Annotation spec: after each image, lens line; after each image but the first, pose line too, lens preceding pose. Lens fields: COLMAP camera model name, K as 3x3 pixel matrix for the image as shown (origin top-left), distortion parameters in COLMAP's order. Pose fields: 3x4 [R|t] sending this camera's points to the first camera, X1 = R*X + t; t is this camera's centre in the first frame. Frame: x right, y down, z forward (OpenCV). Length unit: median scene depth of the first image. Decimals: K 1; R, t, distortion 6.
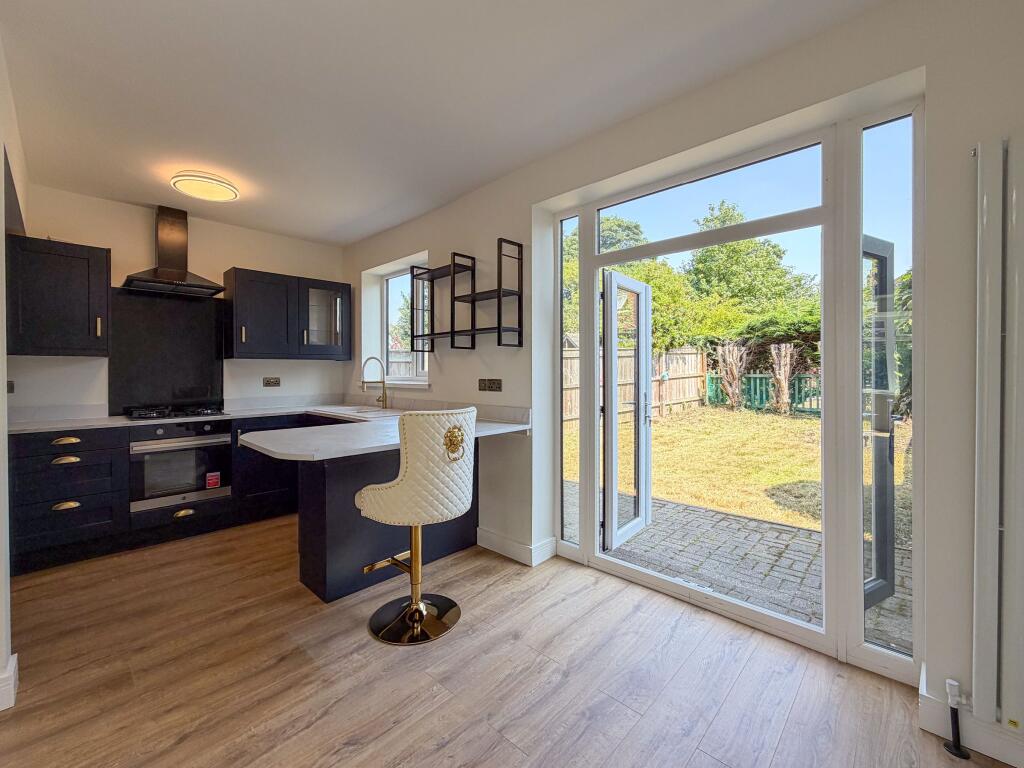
lens RADIAL K [[445.1, 0, 500.6], [0, 445.1, 371.9], [0, 0, 1]] dist [0.001058, 0.000157]
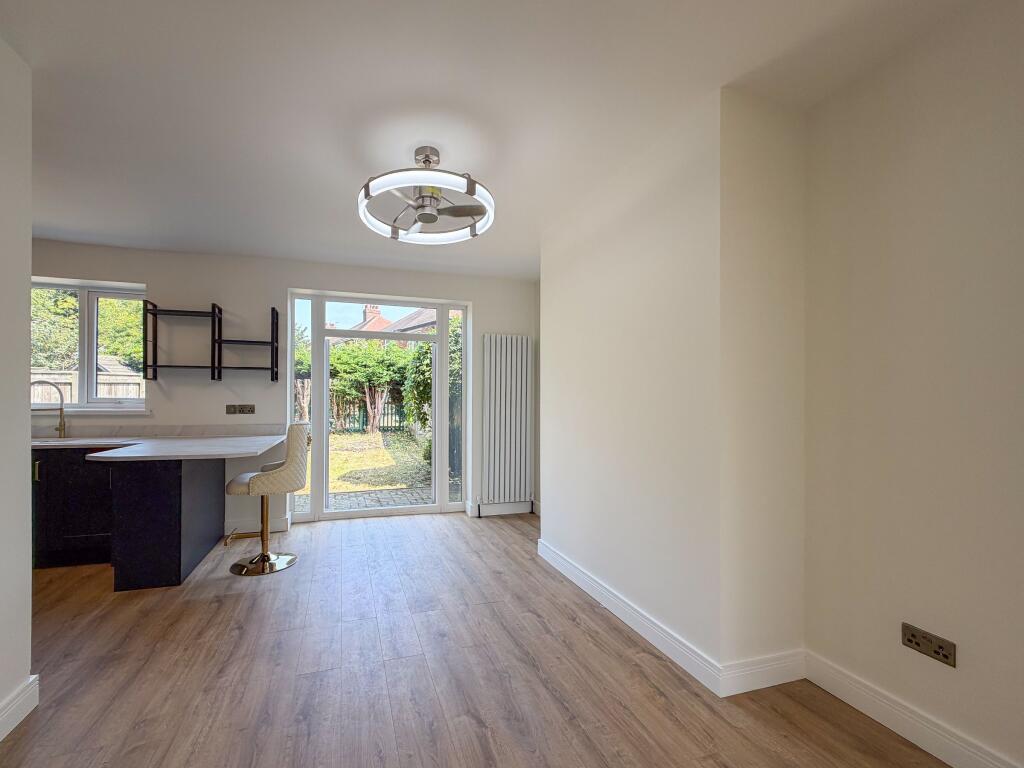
lens RADIAL K [[468.9, 0, 487.8], [0, 468.9, 403.9], [0, 0, 1]] dist [0.000211, 0.000074]
pose [[0.458554, -0.000377, 0.888666, -0.847789], [-0.005150, 0.999982, 0.003081, 0.004890], [-0.888652, -0.005989, 0.458544, -0.259866]]
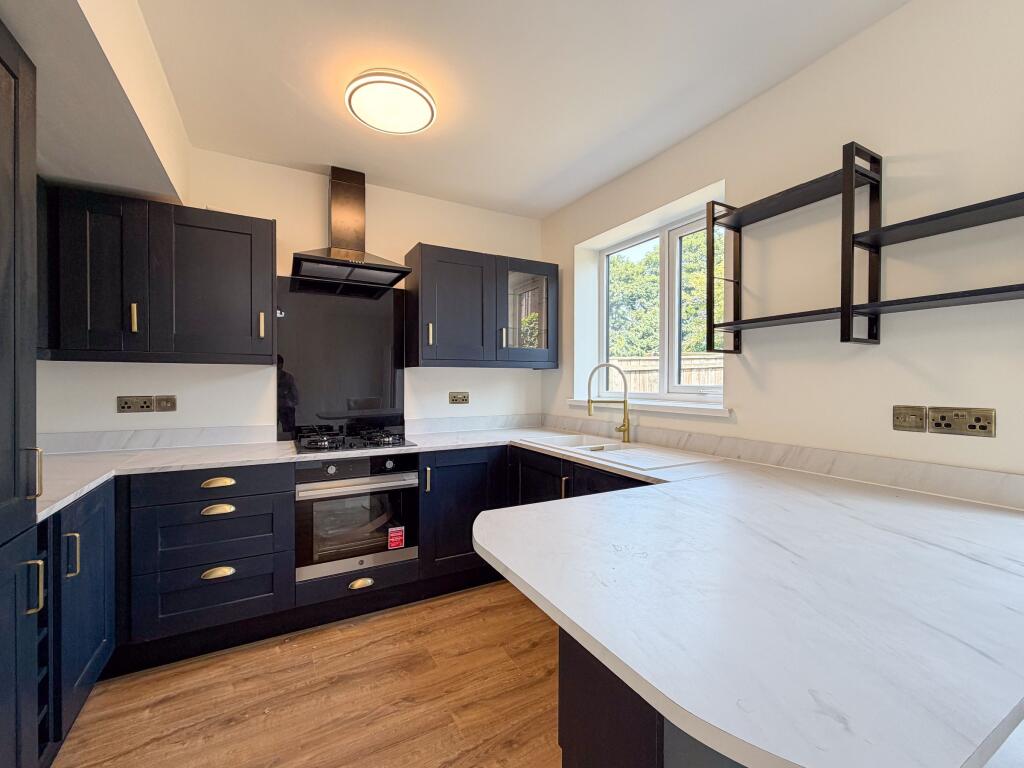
lens RADIAL K [[419.3, 0, 506.7], [0, 419.3, 384.7], [0, 0, 1]] dist [0.001075, 0.000028]
pose [[0.962670, 0.005634, -0.270619, -0.311739], [-0.003741, 0.999965, 0.007512, -0.007614], [0.270651, -0.006219, 0.962657, 0.426430]]
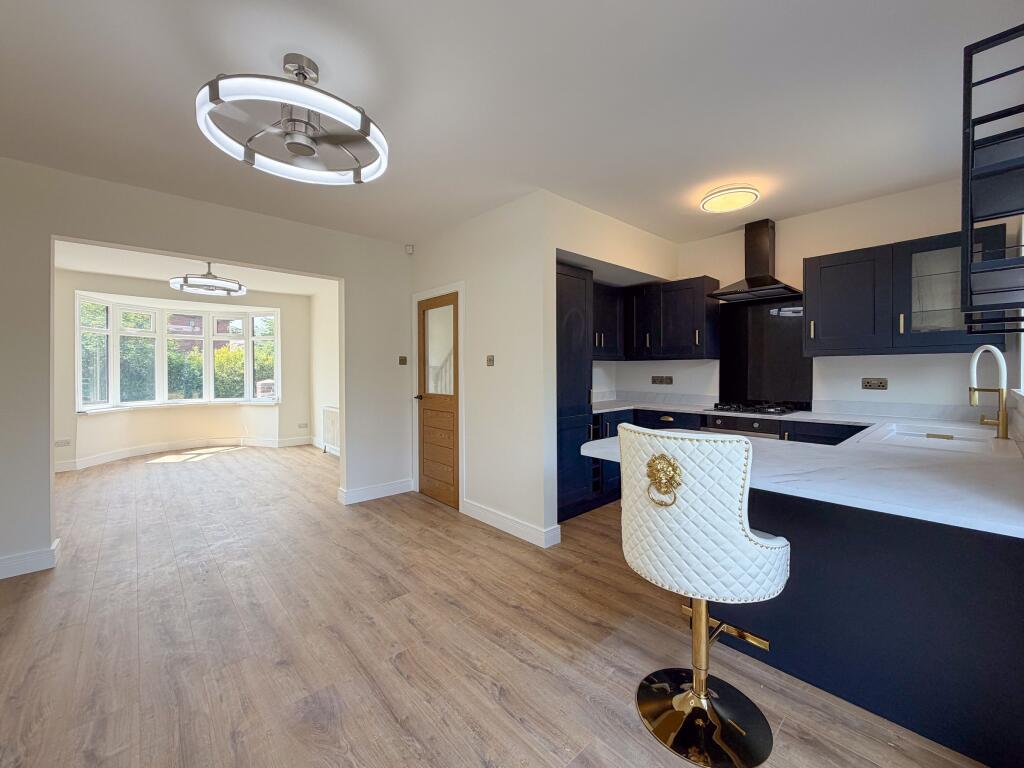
lens RADIAL K [[405.7, 0, 509.8], [0, 405.7, 374.4], [0, 0, 1]] dist [0.001394, 0.000185]
pose [[-0.060200, 0.011875, -0.998116, 0.332541], [0.003328, 0.999926, 0.011696, -0.006273], [0.998181, -0.002618, -0.060235, 0.502977]]
